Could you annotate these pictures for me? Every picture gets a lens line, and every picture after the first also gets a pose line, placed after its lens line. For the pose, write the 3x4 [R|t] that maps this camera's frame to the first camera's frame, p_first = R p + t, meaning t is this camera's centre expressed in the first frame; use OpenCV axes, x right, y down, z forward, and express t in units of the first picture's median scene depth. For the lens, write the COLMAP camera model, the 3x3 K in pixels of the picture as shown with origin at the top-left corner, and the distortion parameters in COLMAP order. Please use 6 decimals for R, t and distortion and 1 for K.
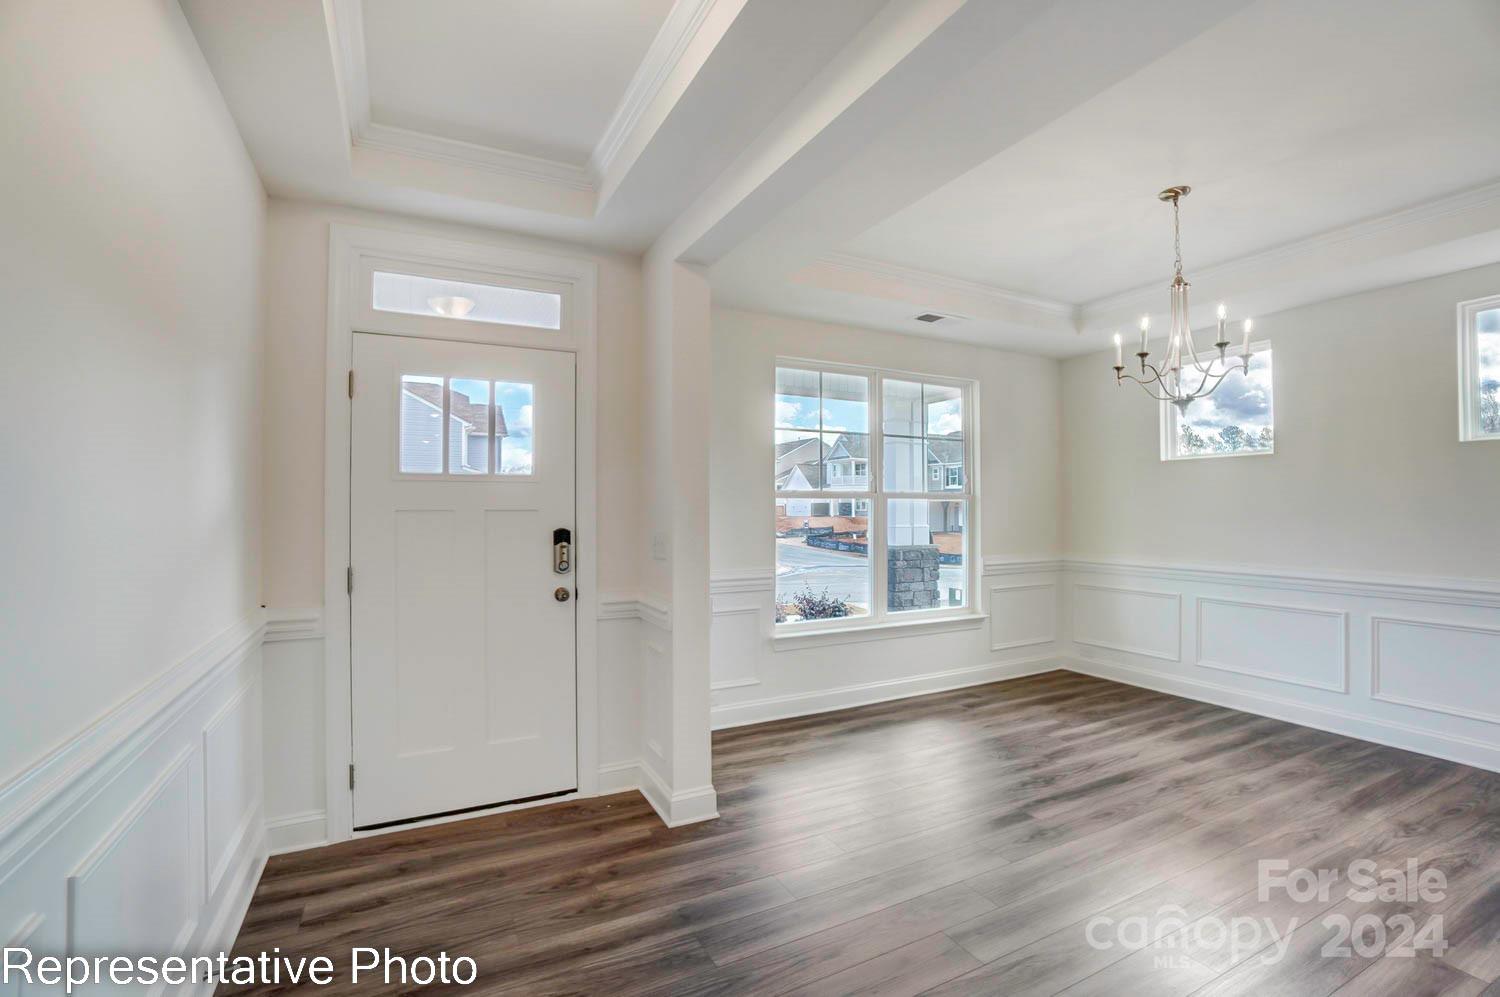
lens RADIAL K [[667.8, 0, 750.0], [0, 667.8, 496.1], [0, 0, 1]] dist [-0.066551, 0.024555]
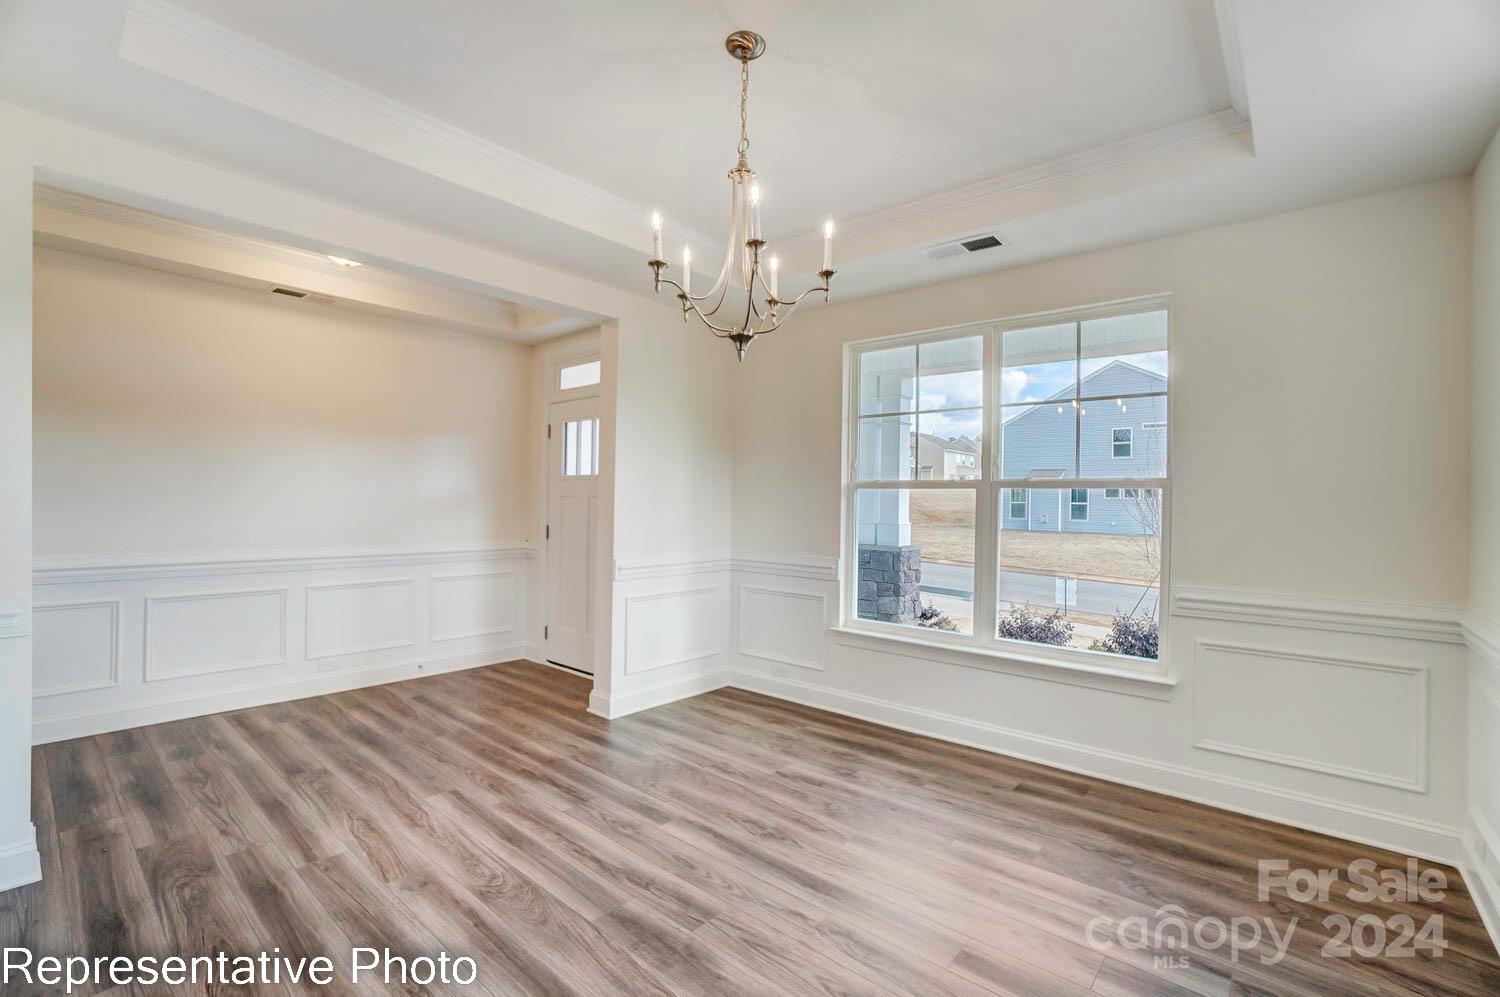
lens RADIAL K [[667.8, 0, 750.0], [0, 667.8, 496.1], [0, 0, 1]] dist [-0.066551, 0.024555]
pose [[0.374625, -0.000833, -0.927176, 1.051304], [-0.000512, 0.999999, -0.001105, 0.018287], [0.927176, 0.000888, 0.374624, 0.591818]]
